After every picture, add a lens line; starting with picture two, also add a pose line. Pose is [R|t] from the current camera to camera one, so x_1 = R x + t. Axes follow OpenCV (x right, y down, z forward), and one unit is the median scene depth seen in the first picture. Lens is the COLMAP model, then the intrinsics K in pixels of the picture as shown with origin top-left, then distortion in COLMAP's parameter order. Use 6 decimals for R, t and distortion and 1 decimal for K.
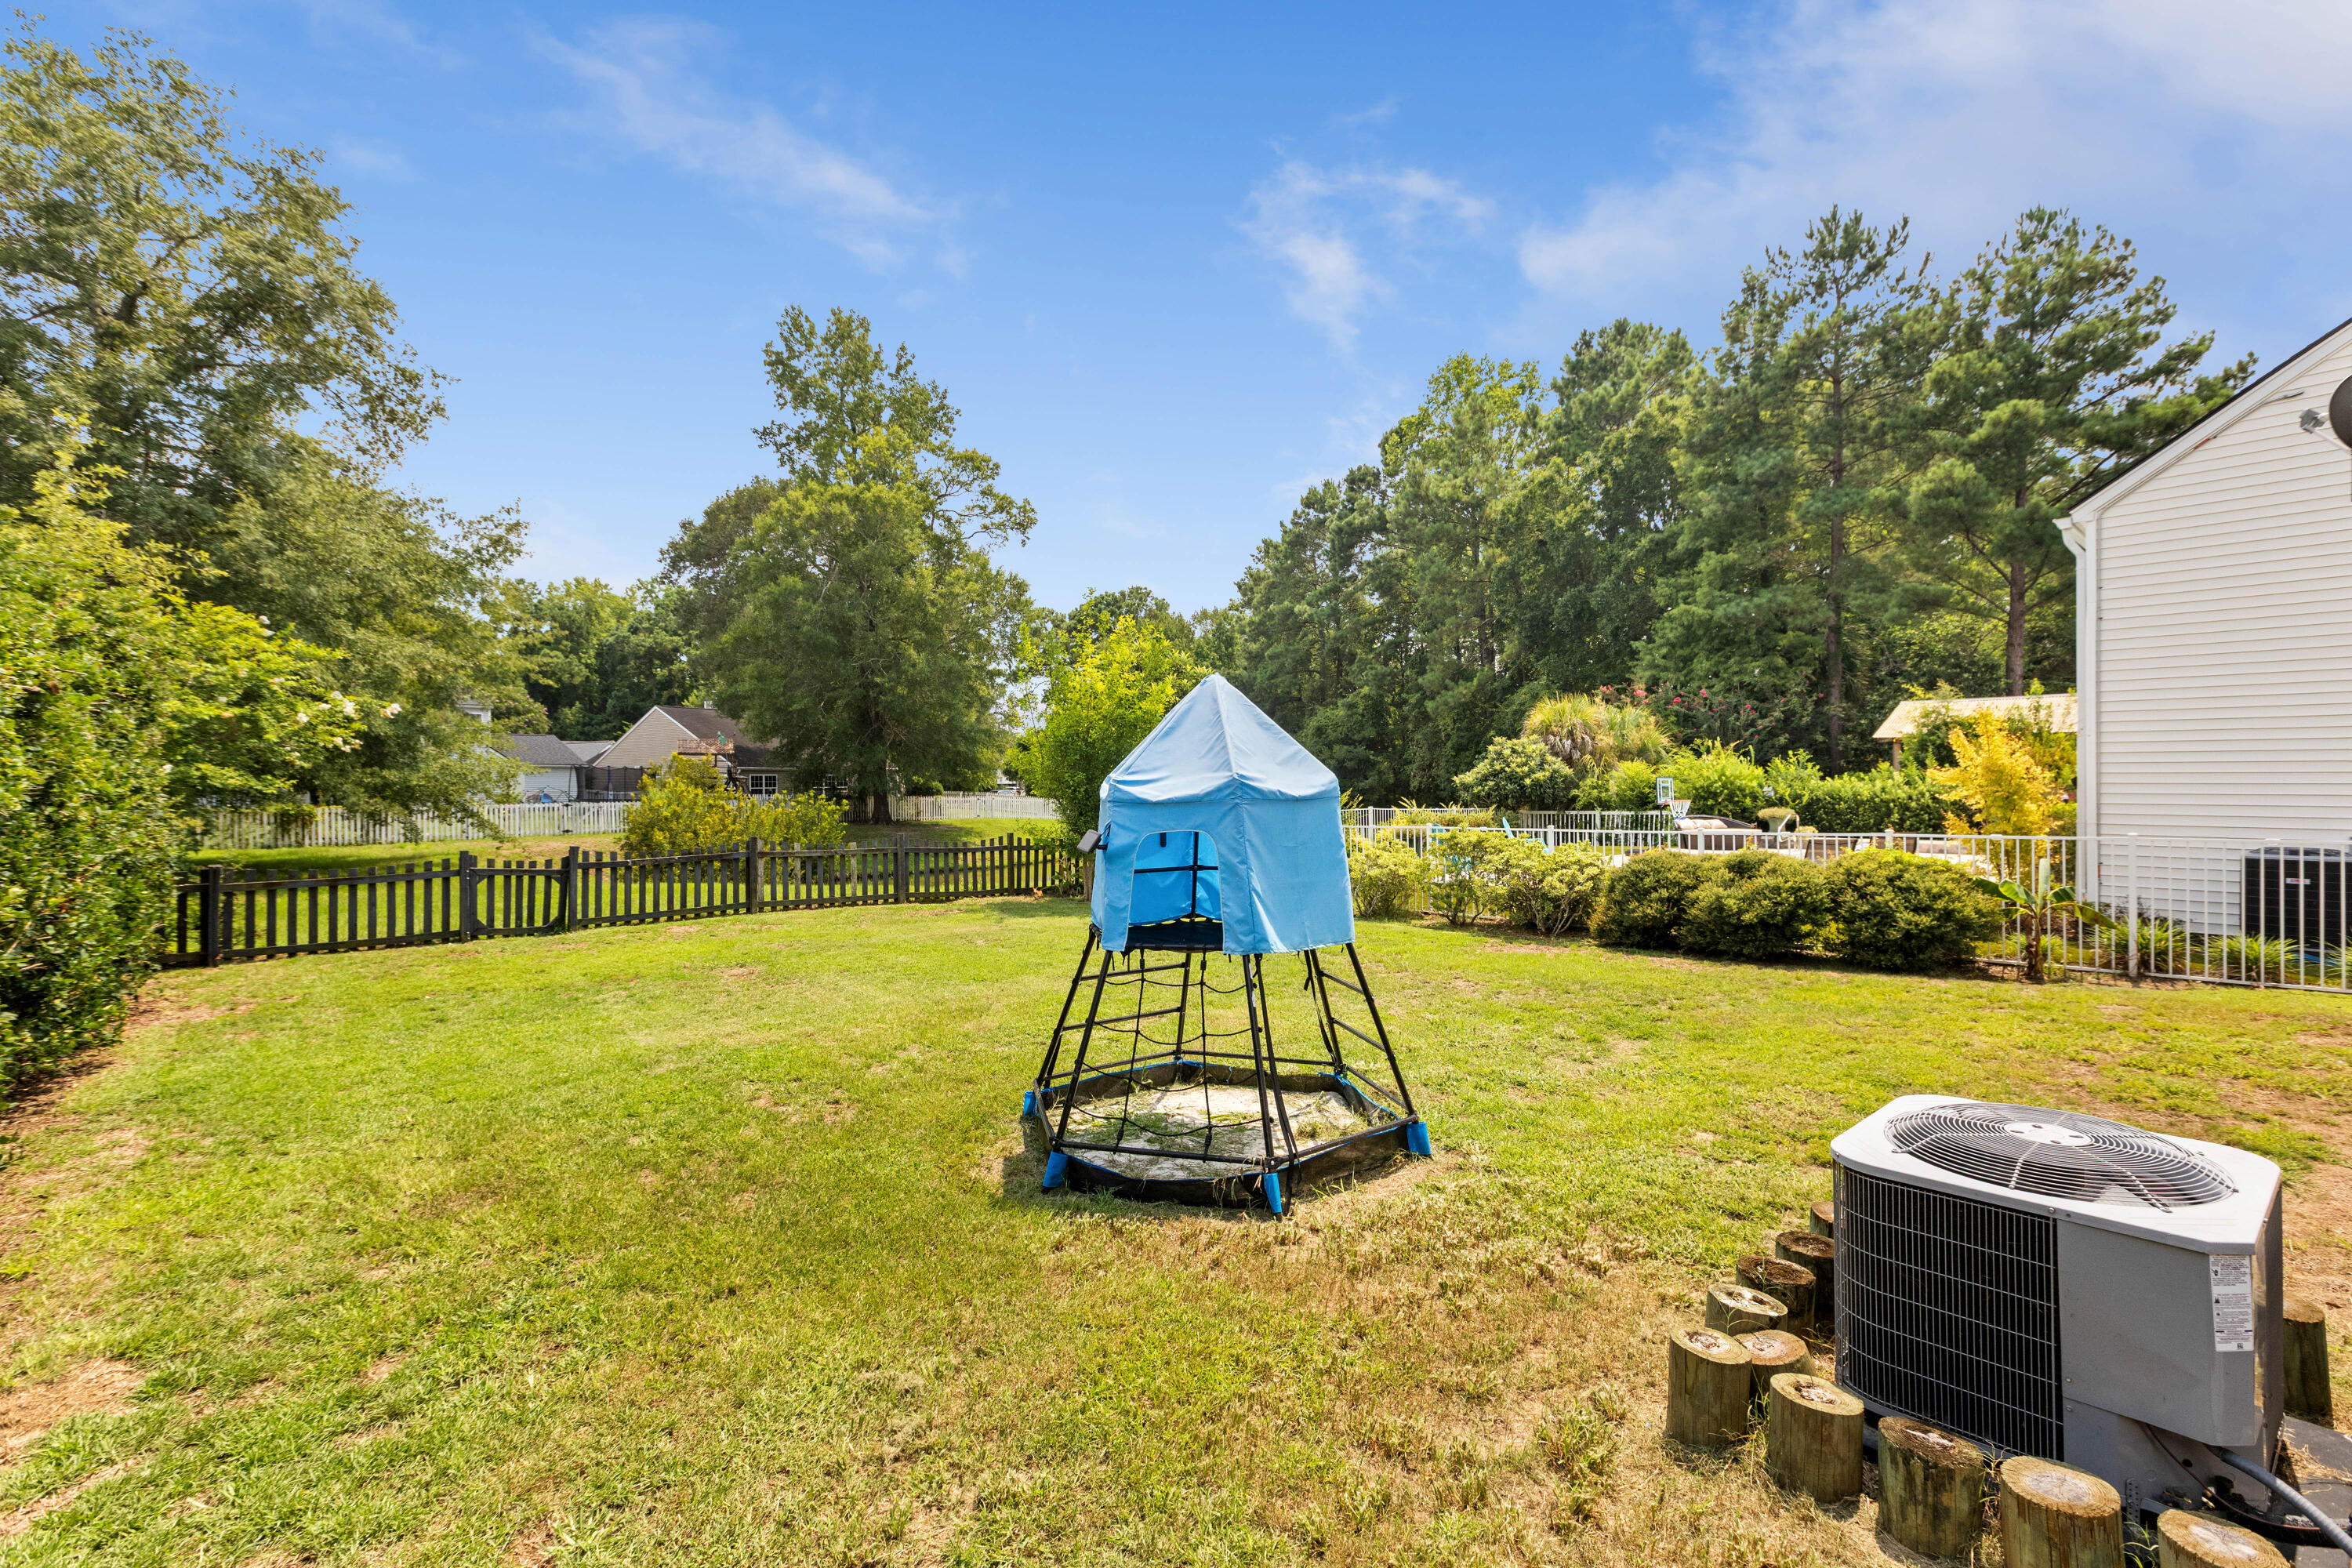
lens RADIAL K [[1080.2, 0, 1173.7], [0, 1080.2, 788.5], [0, 0, 1]] dist [0.001550, -0.001635]
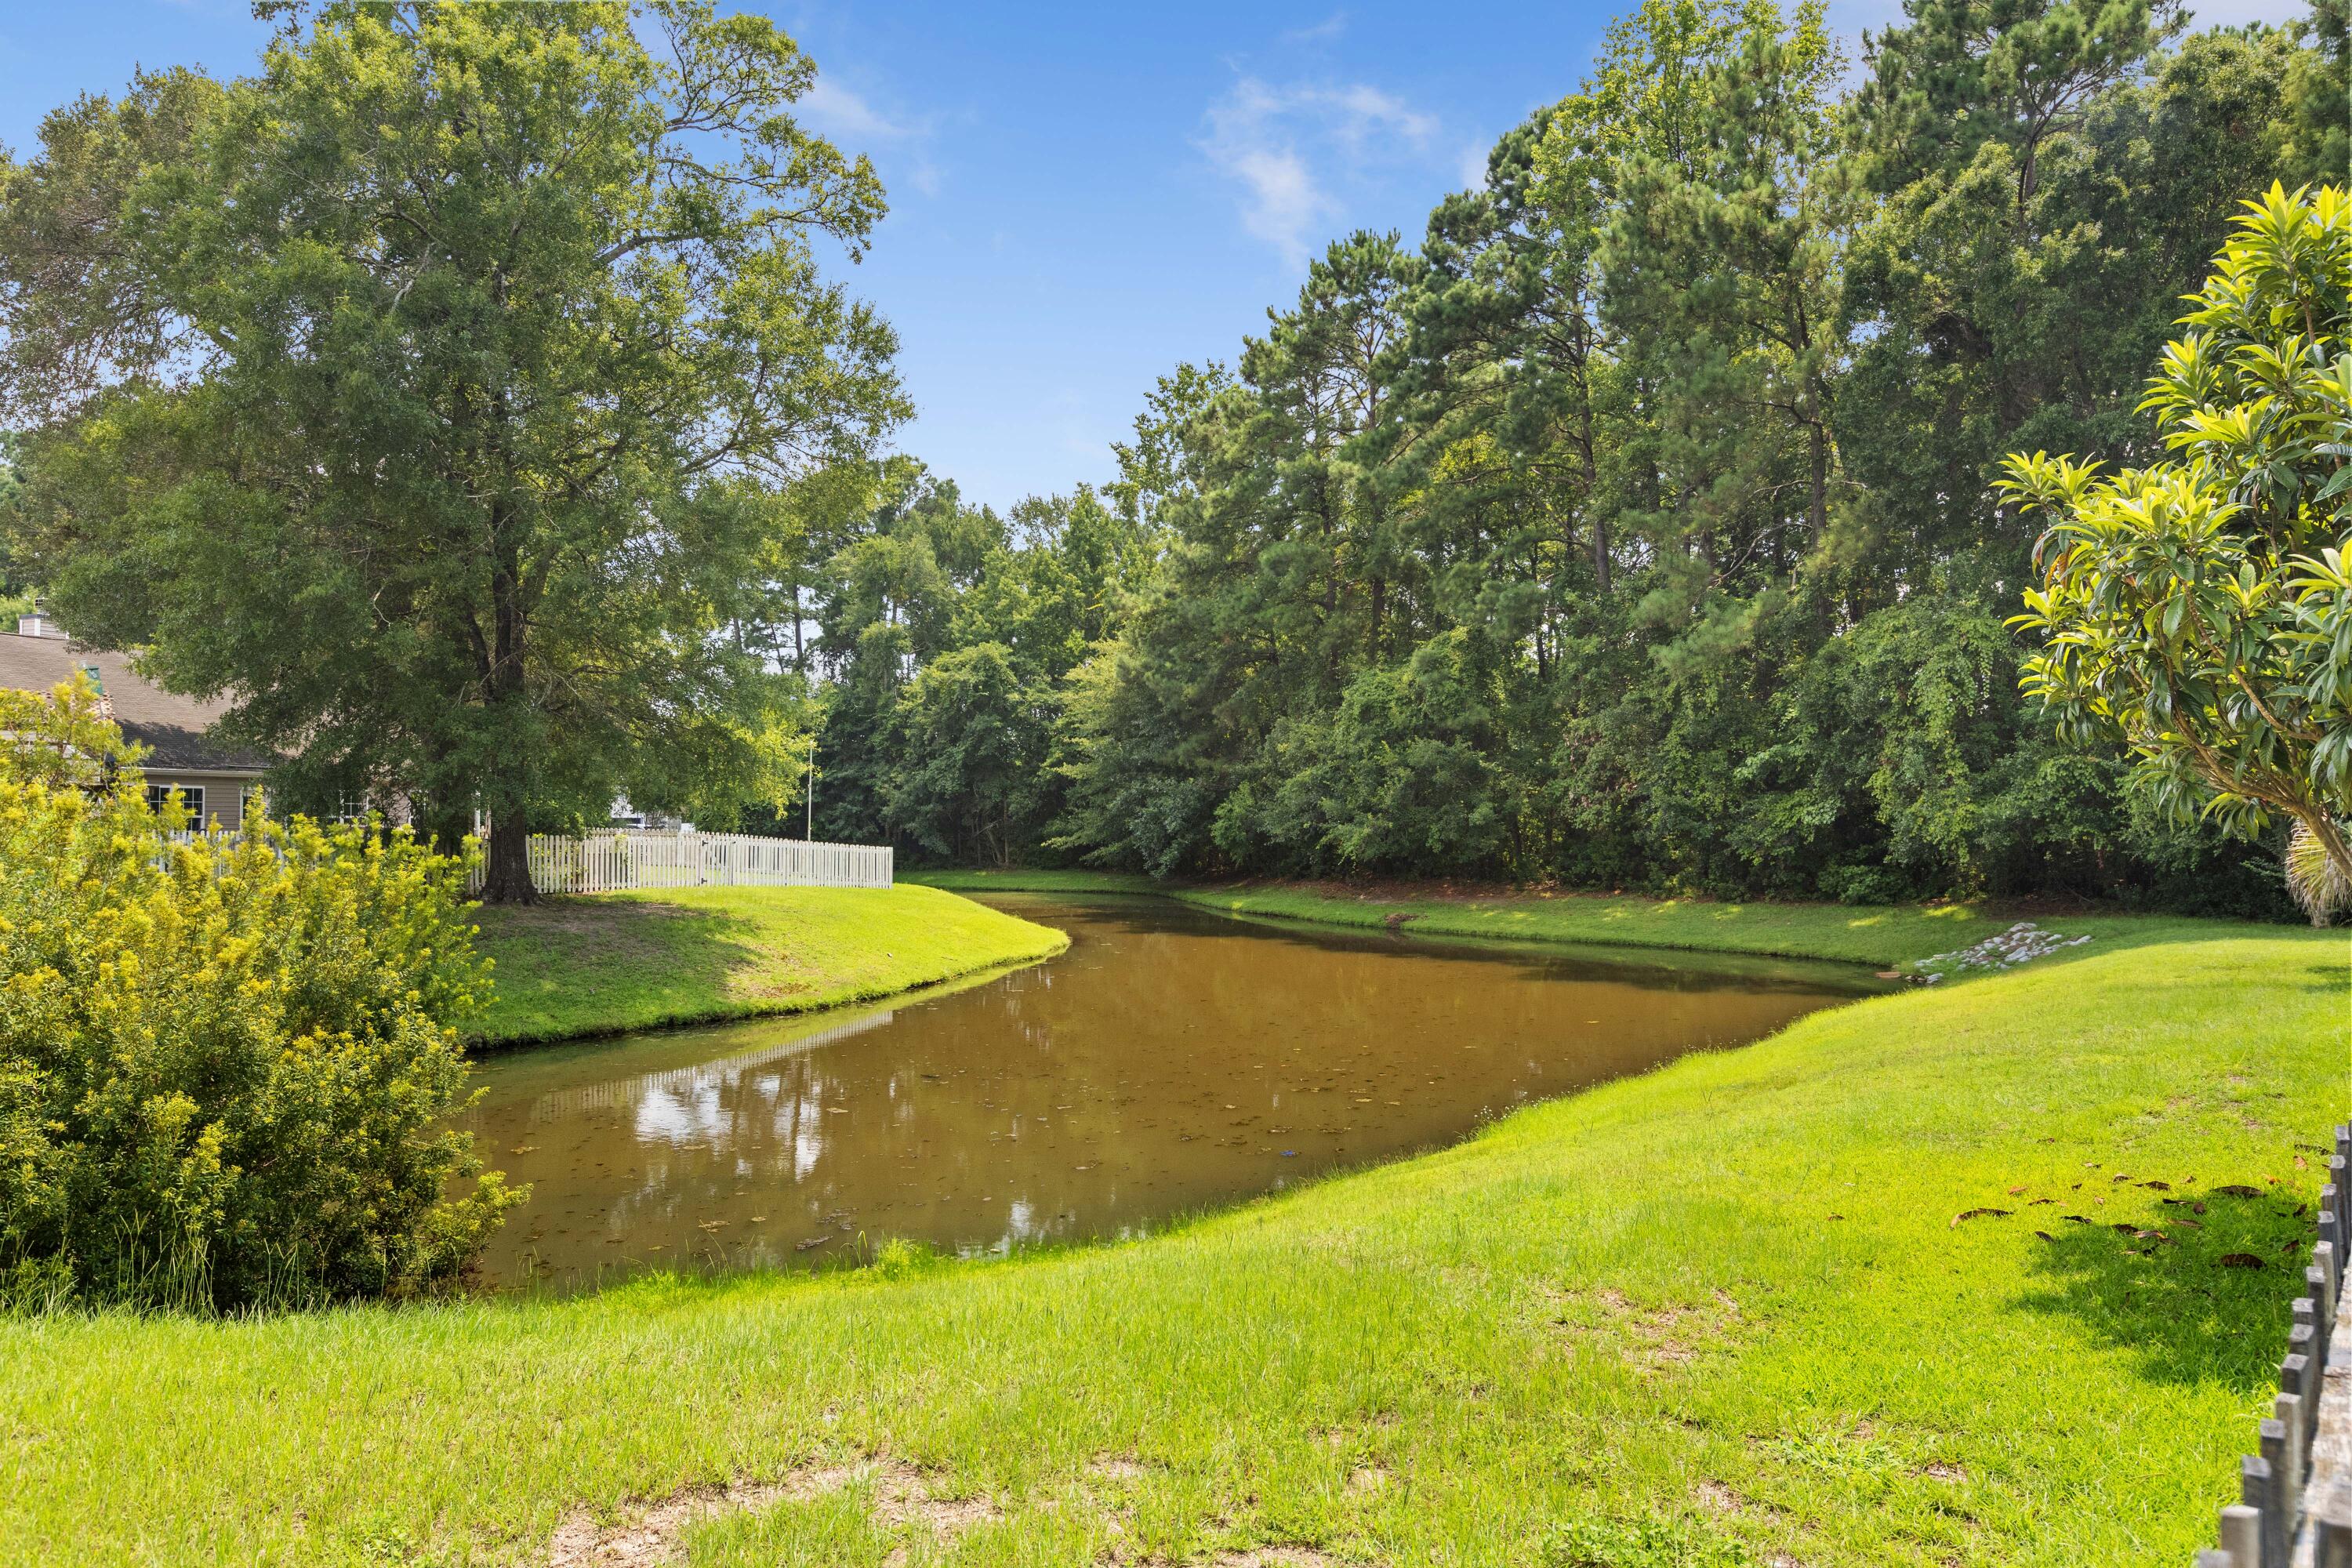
lens RADIAL K [[1717.6, 0, 1178.2], [0, 1717.6, 777.6], [0, 0, 1]] dist [-0.003372, -0.001749]
pose [[0.980234, 0.009340, 0.197621, -0.128325], [-0.002886, 0.999454, -0.032919, 0.005348], [-0.197820, 0.031698, 0.979726, 0.262665]]
